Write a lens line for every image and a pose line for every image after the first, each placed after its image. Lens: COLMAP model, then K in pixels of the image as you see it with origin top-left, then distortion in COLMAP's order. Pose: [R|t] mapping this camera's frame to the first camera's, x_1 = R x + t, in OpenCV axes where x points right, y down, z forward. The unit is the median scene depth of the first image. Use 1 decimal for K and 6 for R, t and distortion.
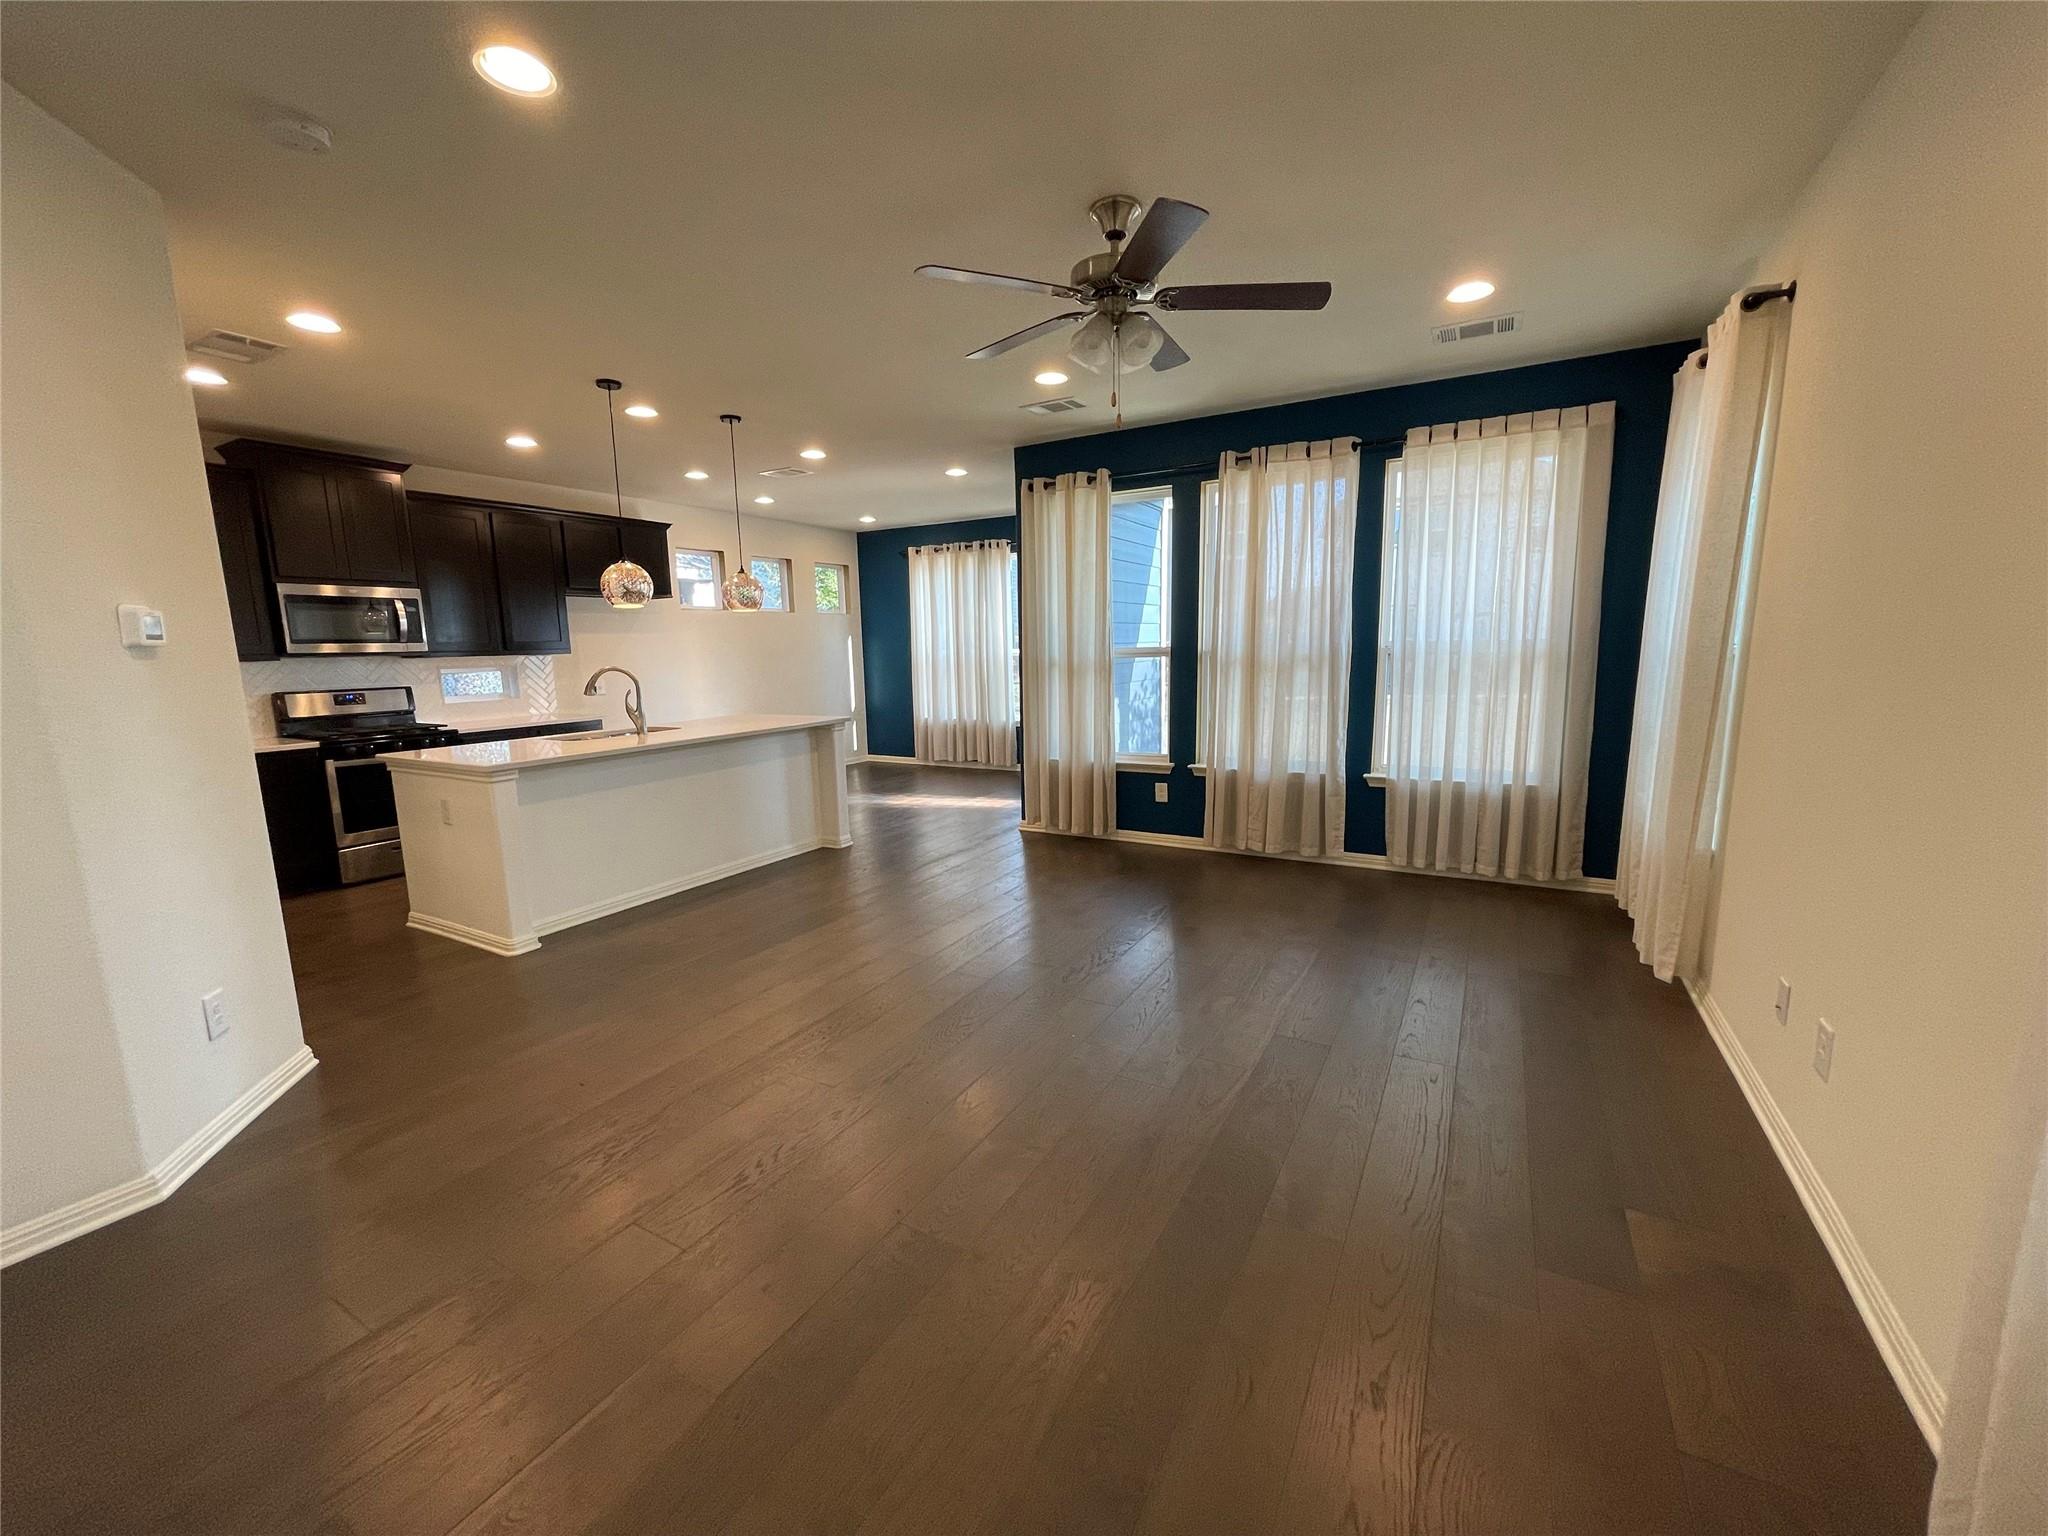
lens RADIAL K [[819.1, 0, 1024.2], [0, 819.1, 777.7], [0, 0, 1]] dist [-0.000770, -0.000169]
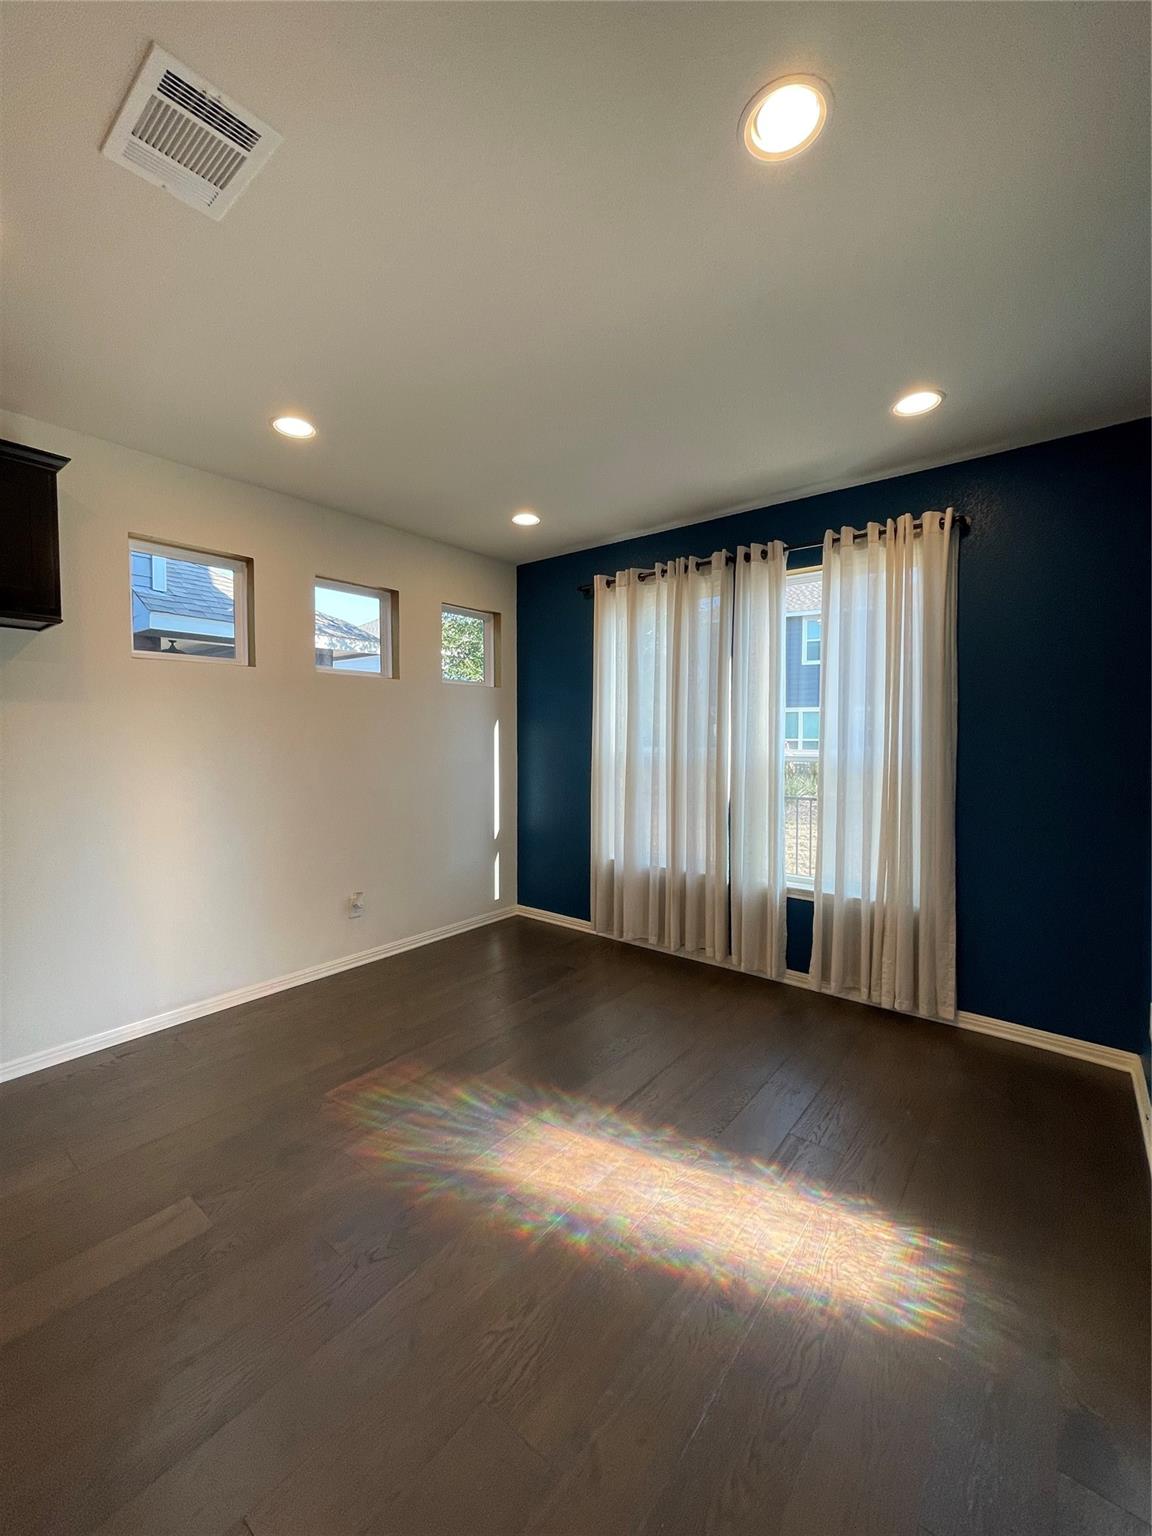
lens RADIAL K [[614.3, 0, 574.2], [0, 614.3, 762.3], [0, 0, 1]] dist [-0.000770, -0.000169]
pose [[0.988268, 0.026996, -0.150323, -0.085005], [-0.044304, 0.992606, -0.113003, -0.094382], [0.146161, 0.118337, 0.982157, 0.572205]]
